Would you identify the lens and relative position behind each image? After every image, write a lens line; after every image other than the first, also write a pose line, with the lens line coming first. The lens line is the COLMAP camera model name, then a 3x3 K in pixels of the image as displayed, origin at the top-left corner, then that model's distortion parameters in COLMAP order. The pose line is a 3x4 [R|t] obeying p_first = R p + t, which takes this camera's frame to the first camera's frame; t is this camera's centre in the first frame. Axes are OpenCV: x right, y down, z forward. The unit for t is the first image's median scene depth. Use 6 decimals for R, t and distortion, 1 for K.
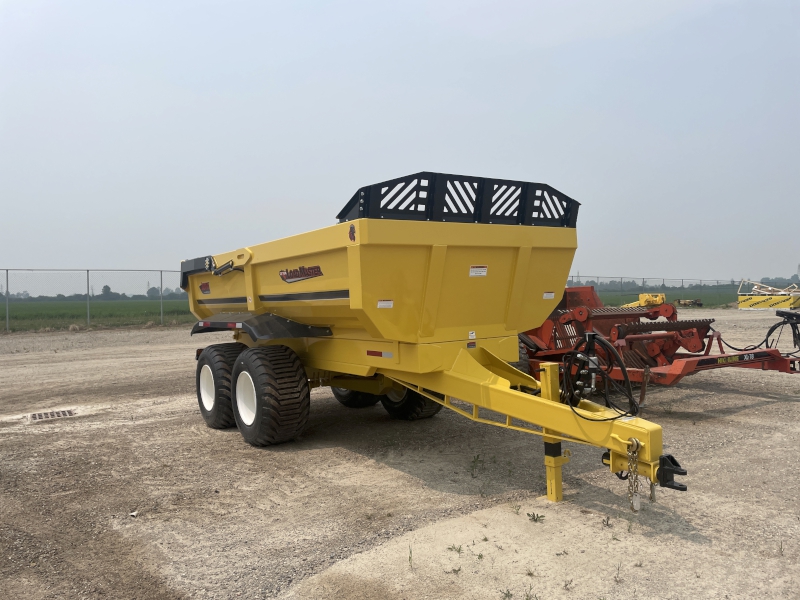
lens RADIAL K [[615.3, 0, 403.7], [0, 615.3, 300.3], [0, 0, 1]] dist [0.051794, -0.091211]
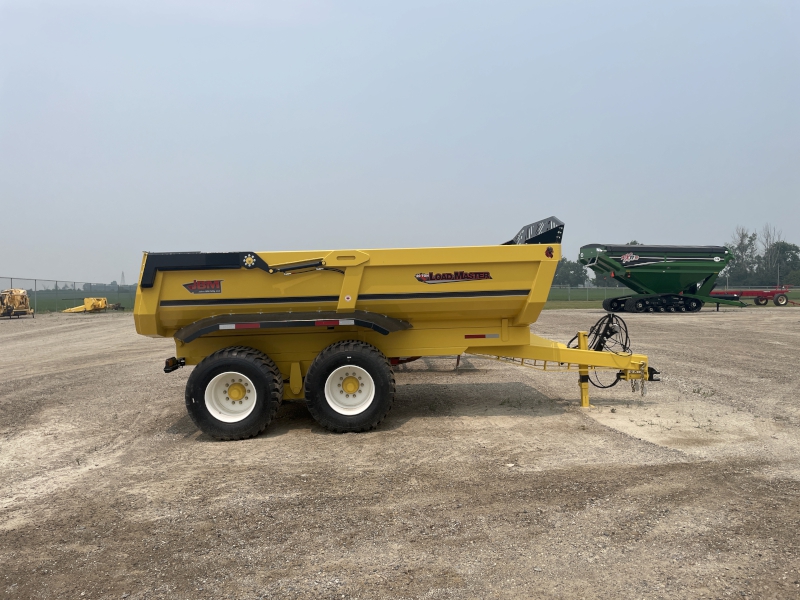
lens RADIAL K [[615.3, 0, 403.7], [0, 615.3, 300.3], [0, 0, 1]] dist [0.051794, -0.091211]
pose [[0.530914, -0.005327, 0.847409, -1.358722], [0.012290, 0.999923, -0.001414, 0.006132], [-0.847336, 0.011166, 0.530939, 0.431141]]
